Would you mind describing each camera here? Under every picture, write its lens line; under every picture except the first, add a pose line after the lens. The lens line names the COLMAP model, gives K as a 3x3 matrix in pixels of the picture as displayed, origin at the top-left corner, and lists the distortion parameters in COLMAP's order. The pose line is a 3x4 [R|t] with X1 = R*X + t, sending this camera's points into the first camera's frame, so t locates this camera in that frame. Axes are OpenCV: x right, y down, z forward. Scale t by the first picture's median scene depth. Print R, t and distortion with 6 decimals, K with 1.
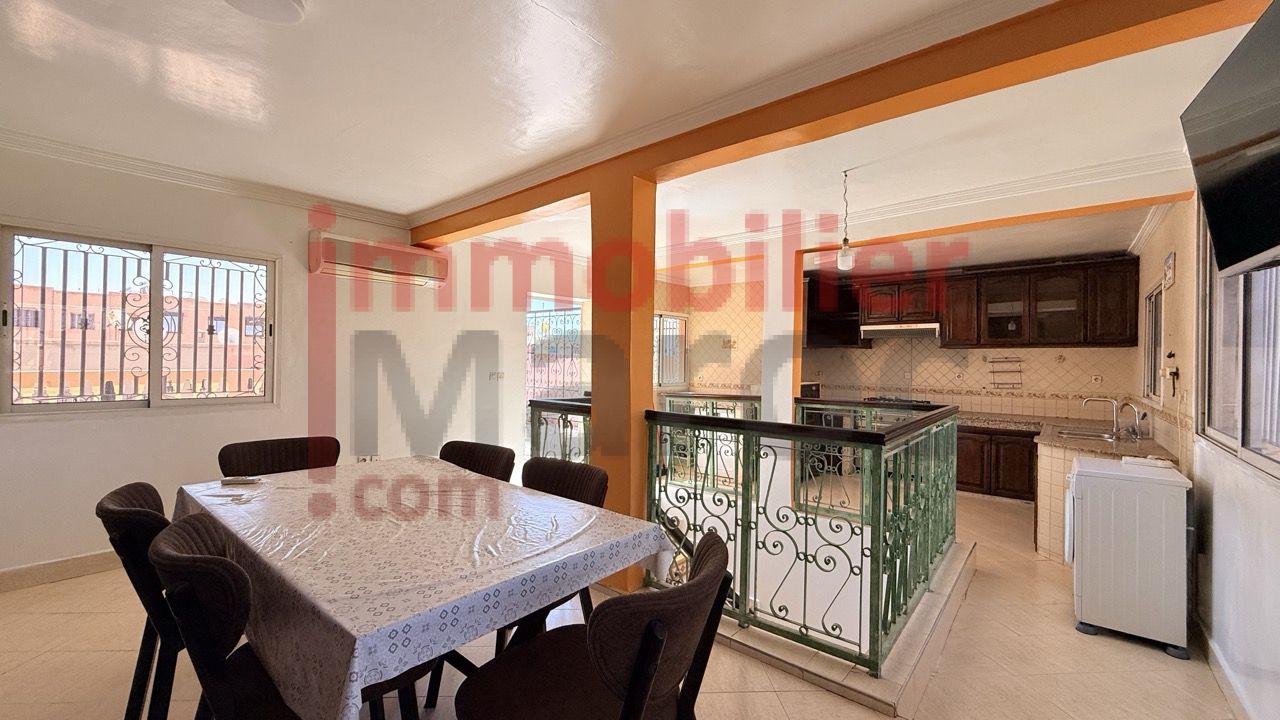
lens RADIAL K [[510.4, 0, 648.9], [0, 510.4, 373.7], [0, 0, 1]] dist [0.000727, 0.000229]
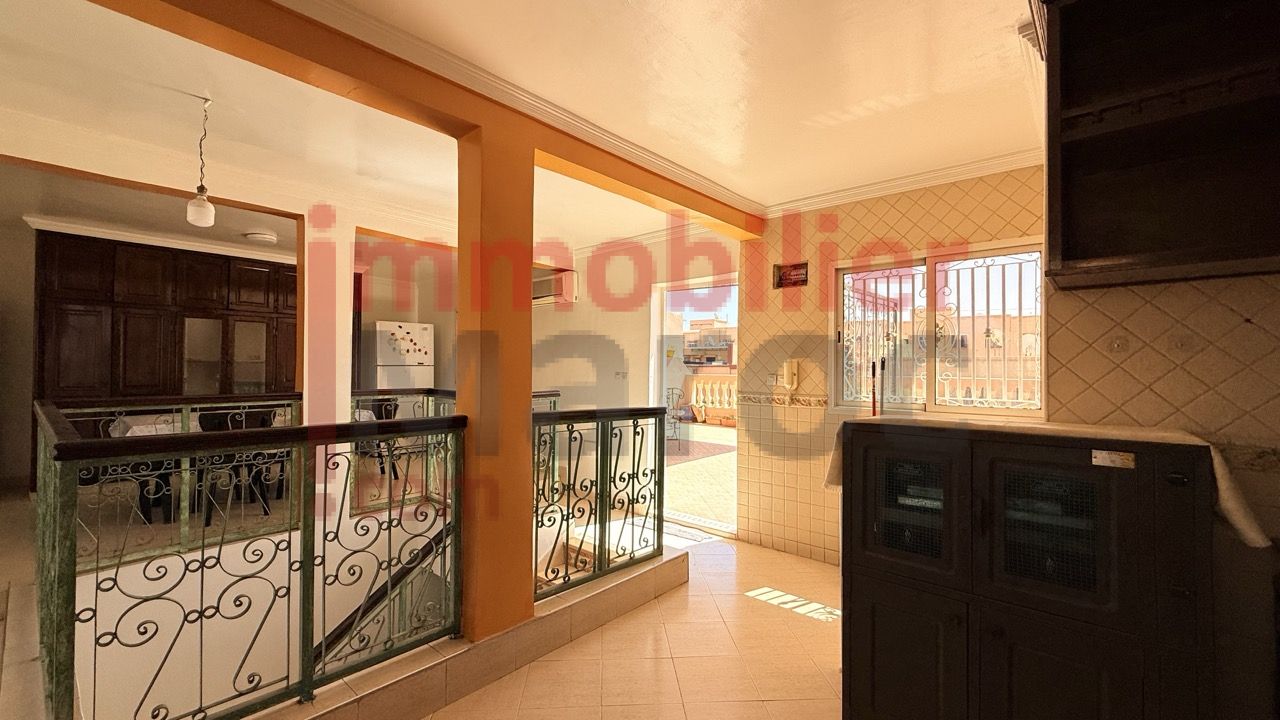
lens RADIAL K [[510.4, 0, 642.2], [0, 510.4, 355.9], [0, 0, 1]] dist [0.000727, 0.000229]
pose [[0.049983, 0.002063, 0.998748, -0.537026], [-0.003064, 0.999993, -0.001912, -0.014890], [-0.998745, -0.002964, 0.049989, 0.457666]]
